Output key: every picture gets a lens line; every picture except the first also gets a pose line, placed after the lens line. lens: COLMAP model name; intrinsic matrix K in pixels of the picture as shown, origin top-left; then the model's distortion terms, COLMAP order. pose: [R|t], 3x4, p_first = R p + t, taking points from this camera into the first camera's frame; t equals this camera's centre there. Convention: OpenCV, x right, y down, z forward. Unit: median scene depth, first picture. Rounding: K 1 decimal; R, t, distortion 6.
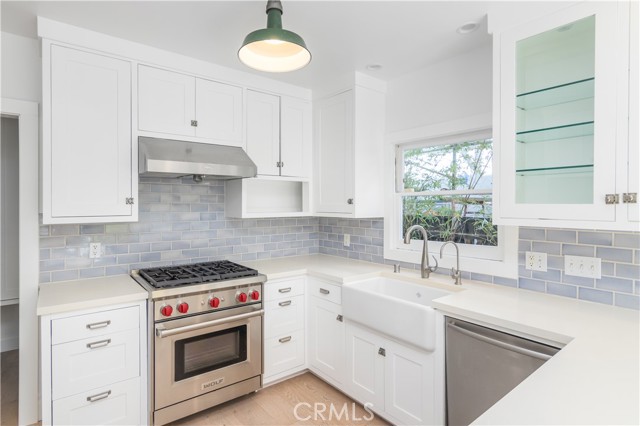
lens RADIAL K [[338.7, 0, 321.0], [0, 338.7, 208.5], [0, 0, 1]] dist [0.002722, 0.001081]
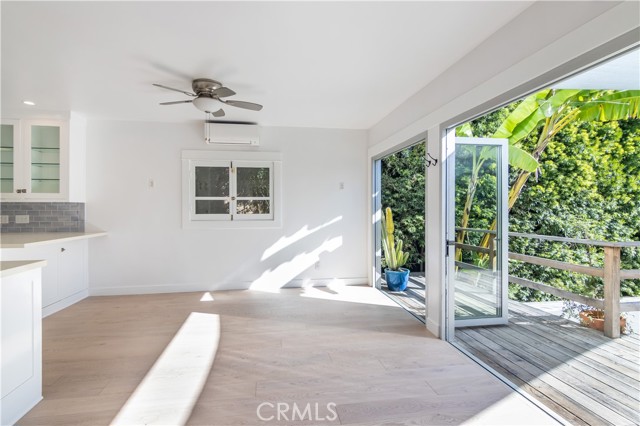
lens RADIAL K [[338.7, 0, 316.7], [0, 338.7, 209.6], [0, 0, 1]] dist [0.002722, 0.001081]
pose [[0.501994, -0.002950, 0.864866, -0.231070], [0.010946, 0.999936, -0.002943, 0.102523], [-0.864802, 0.010944, 0.501994, -1.641204]]
